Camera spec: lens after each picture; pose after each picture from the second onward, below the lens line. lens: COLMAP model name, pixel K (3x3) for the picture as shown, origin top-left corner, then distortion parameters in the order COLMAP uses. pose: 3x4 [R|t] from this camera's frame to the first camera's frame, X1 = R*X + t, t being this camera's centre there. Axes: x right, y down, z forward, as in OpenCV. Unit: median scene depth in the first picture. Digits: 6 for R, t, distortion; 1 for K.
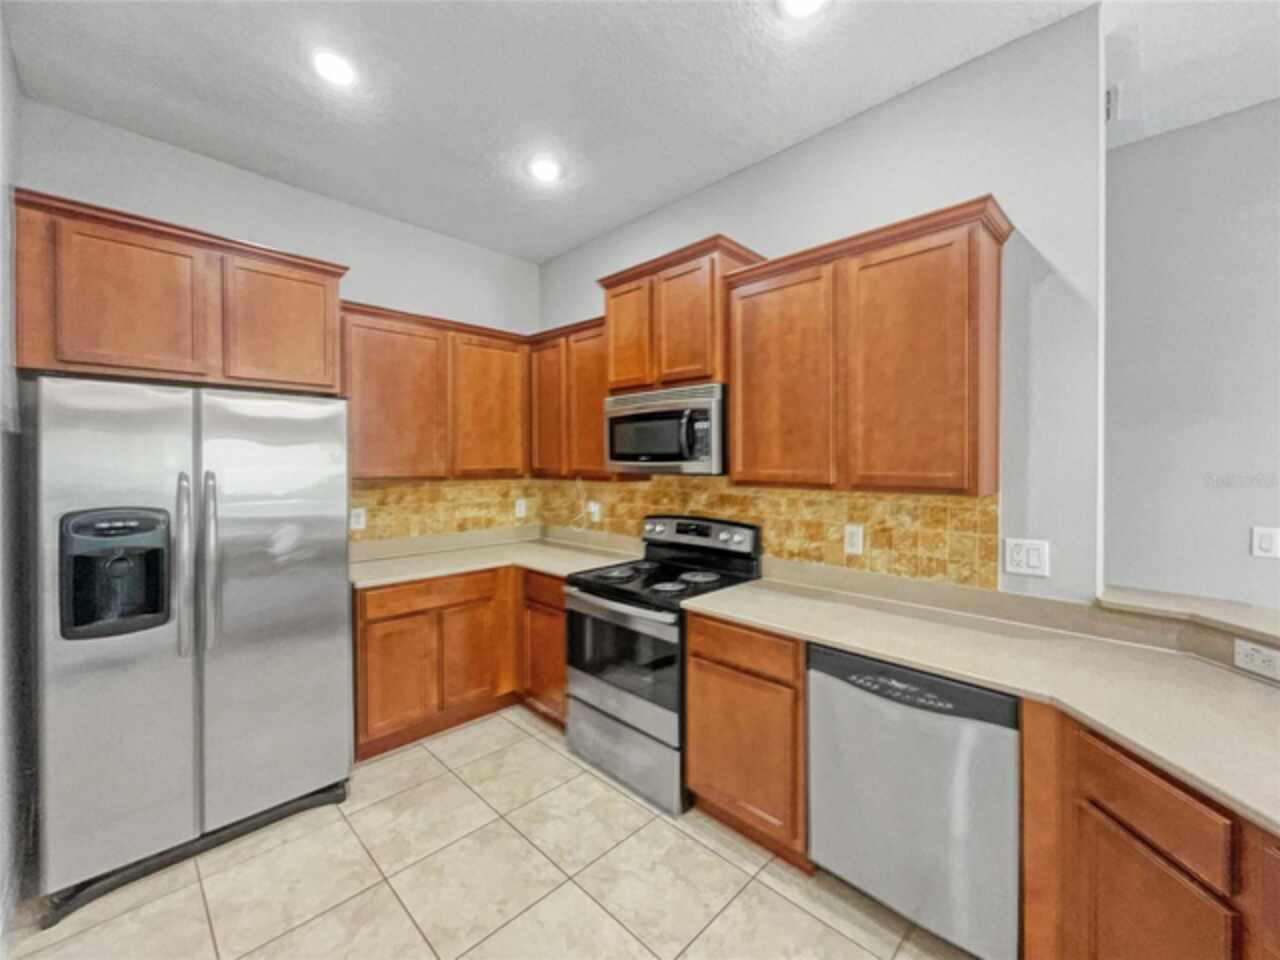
lens RADIAL K [[548.0, 0, 612.1], [0, 548.0, 466.8], [0, 0, 1]] dist [-0.011282, 0.004211]
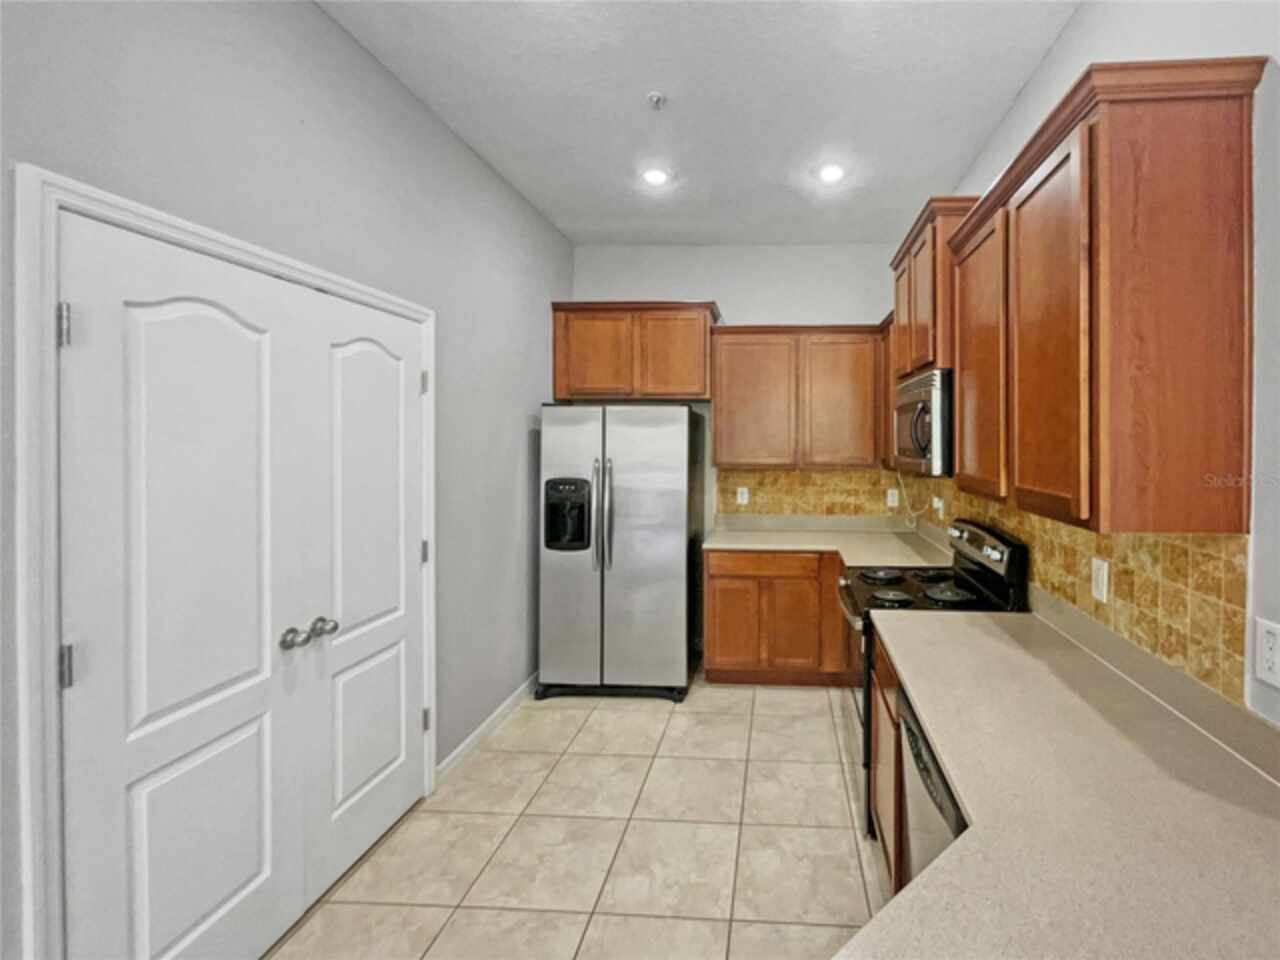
lens RADIAL K [[548.0, 0, 680.8], [0, 548.0, 442.0], [0, 0, 1]] dist [-0.011282, 0.004211]
pose [[0.634418, 0.002877, -0.772985, 0.629411], [-0.007012, 0.999973, -0.002033, -0.035556], [0.772959, 0.006710, 0.634421, 0.151248]]
